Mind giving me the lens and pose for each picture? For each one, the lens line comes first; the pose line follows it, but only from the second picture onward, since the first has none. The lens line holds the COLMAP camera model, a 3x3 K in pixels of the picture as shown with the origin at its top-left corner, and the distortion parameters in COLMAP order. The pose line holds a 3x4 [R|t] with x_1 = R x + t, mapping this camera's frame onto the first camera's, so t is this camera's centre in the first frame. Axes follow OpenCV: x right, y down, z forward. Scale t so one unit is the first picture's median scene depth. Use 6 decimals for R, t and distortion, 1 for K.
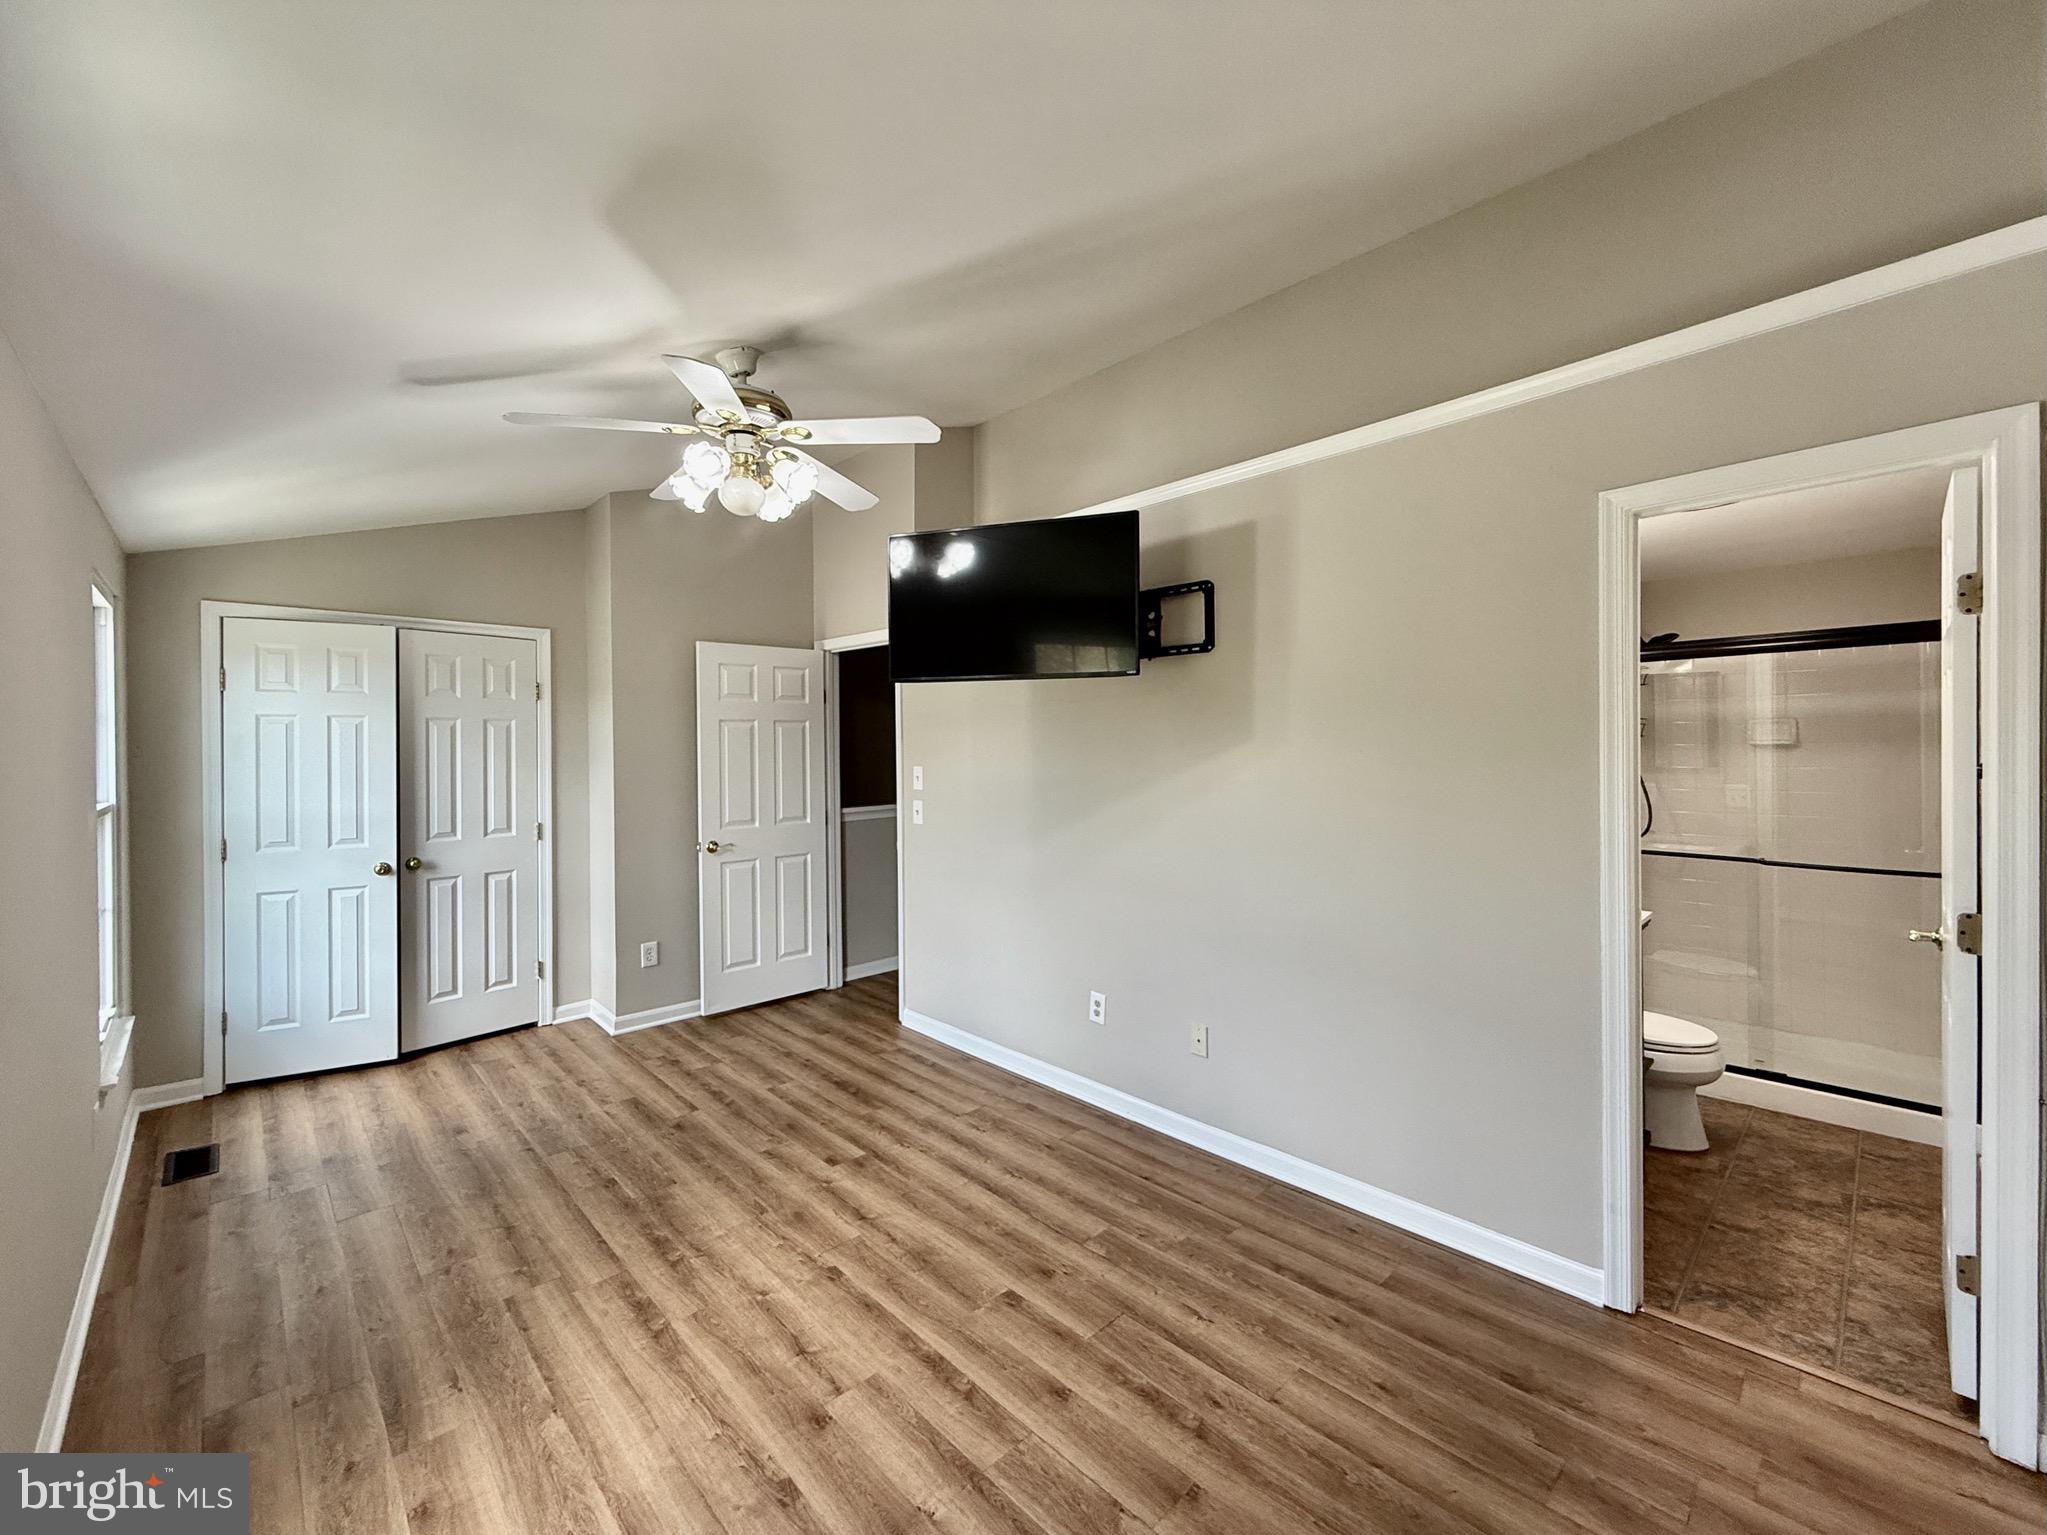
lens RADIAL K [[831.5, 0, 1010.5], [0, 831.5, 754.8], [0, 0, 1]] dist [-0.001228, 0.000383]
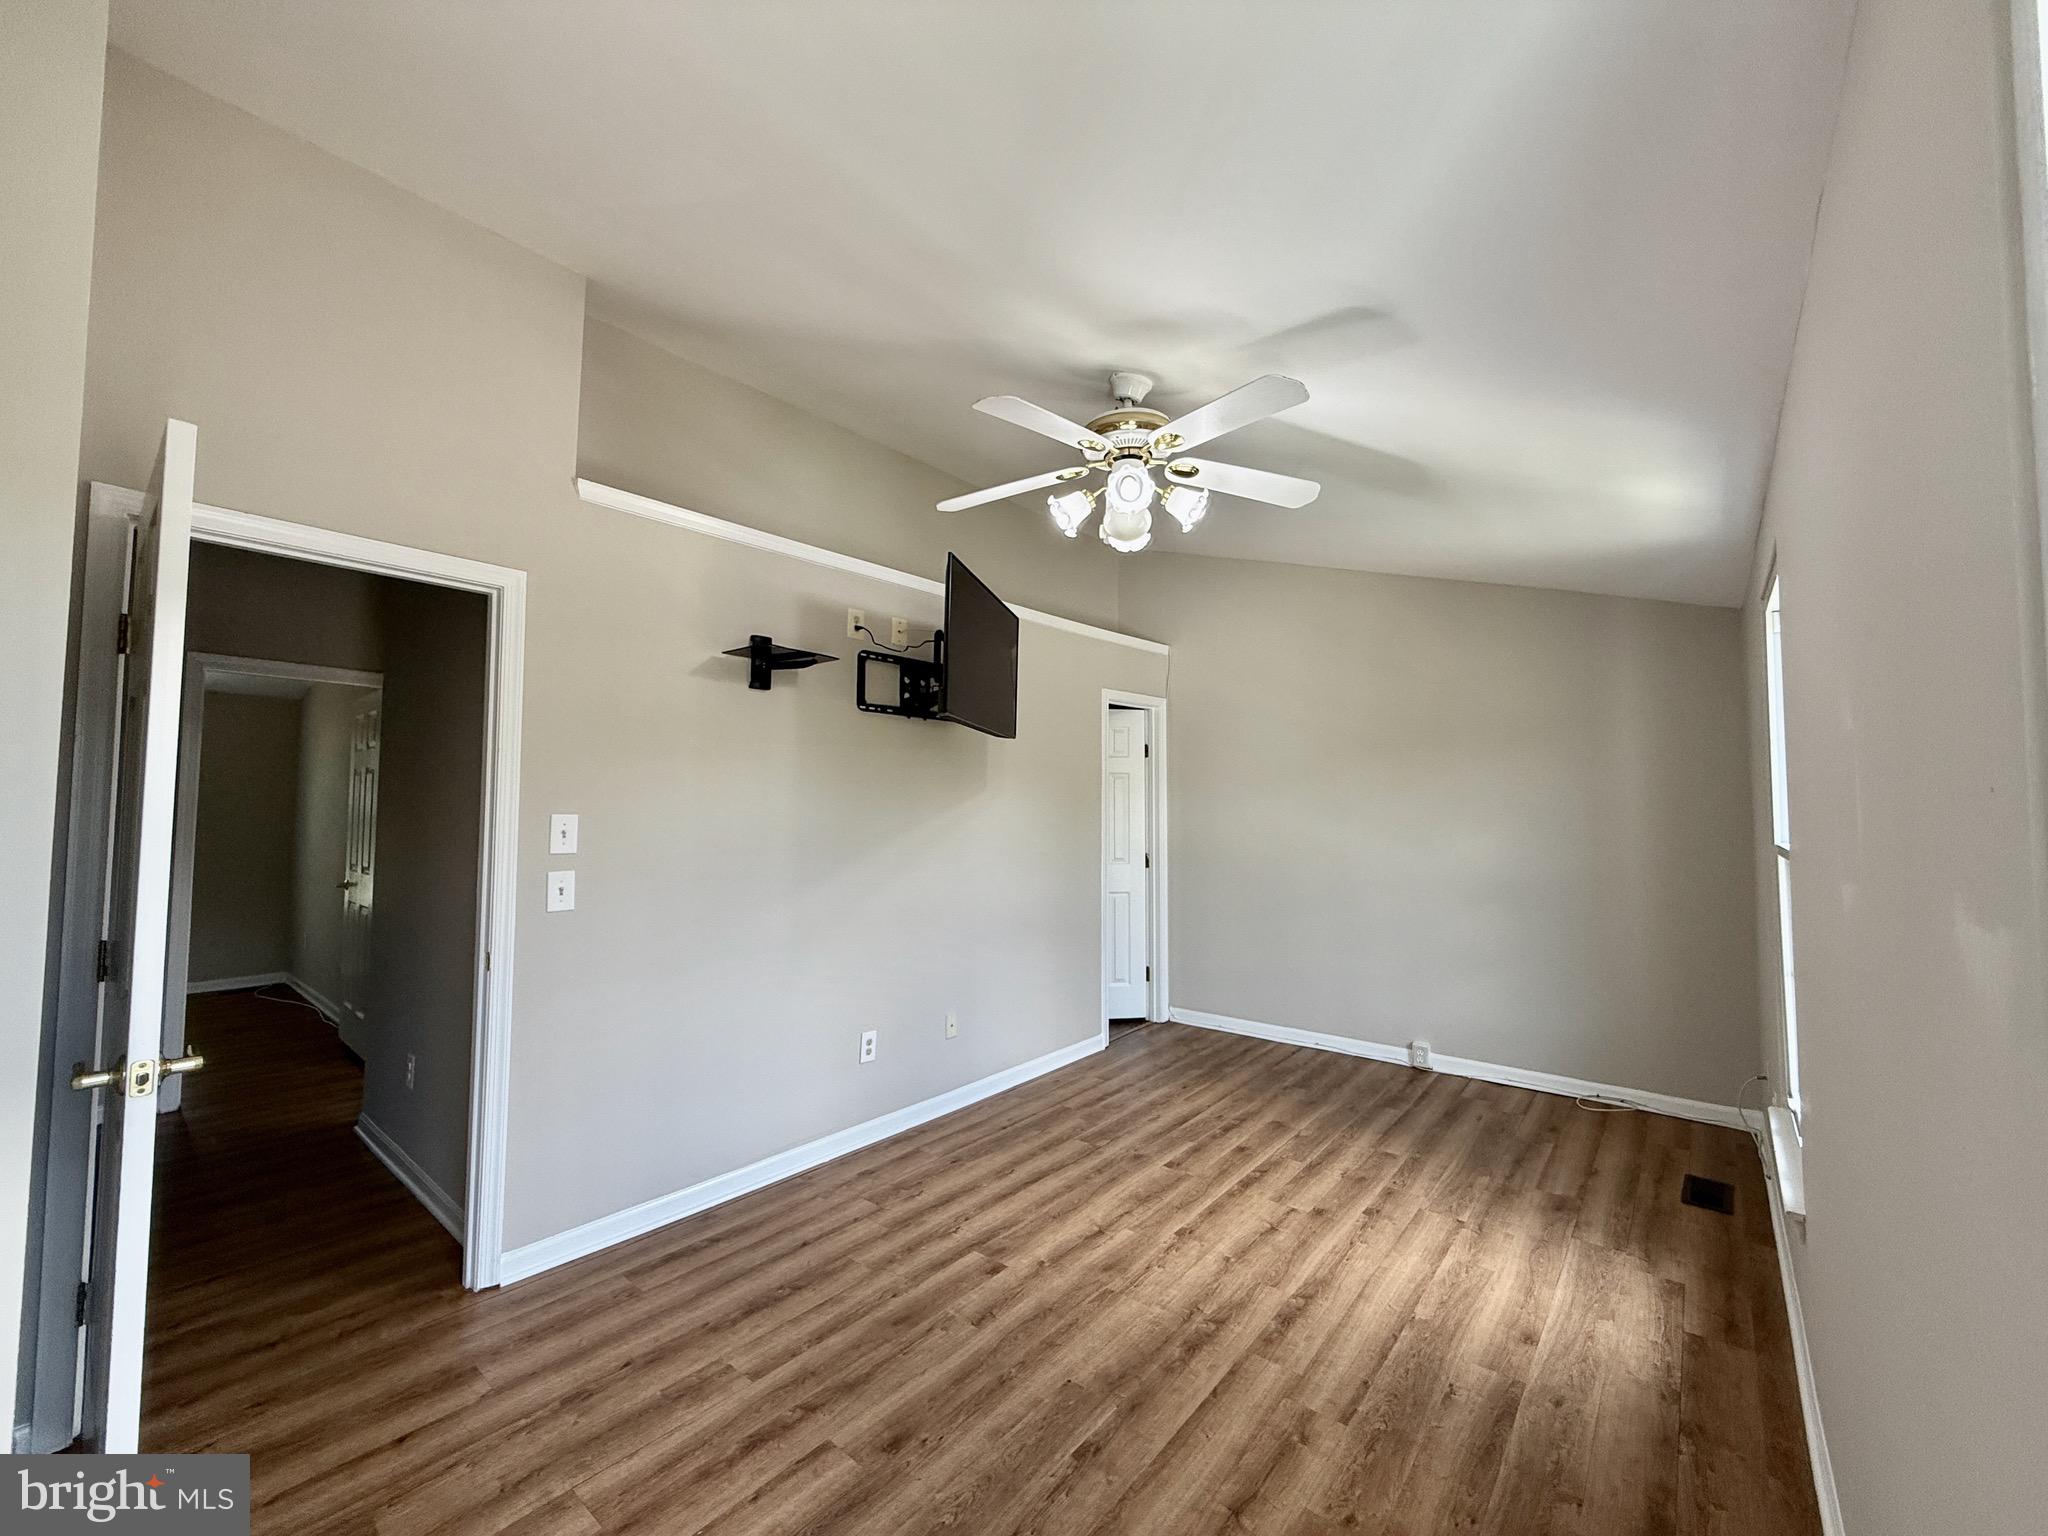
lens RADIAL K [[831.9, 0, 1011.8], [0, 831.9, 773.5], [0, 0, 1]] dist [-0.001228, 0.000383]
pose [[-0.120080, 0.053659, 0.991313, -1.302575], [0.010110, 0.998553, -0.052826, 0.033808], [-0.992713, 0.003679, -0.120449, 1.299609]]
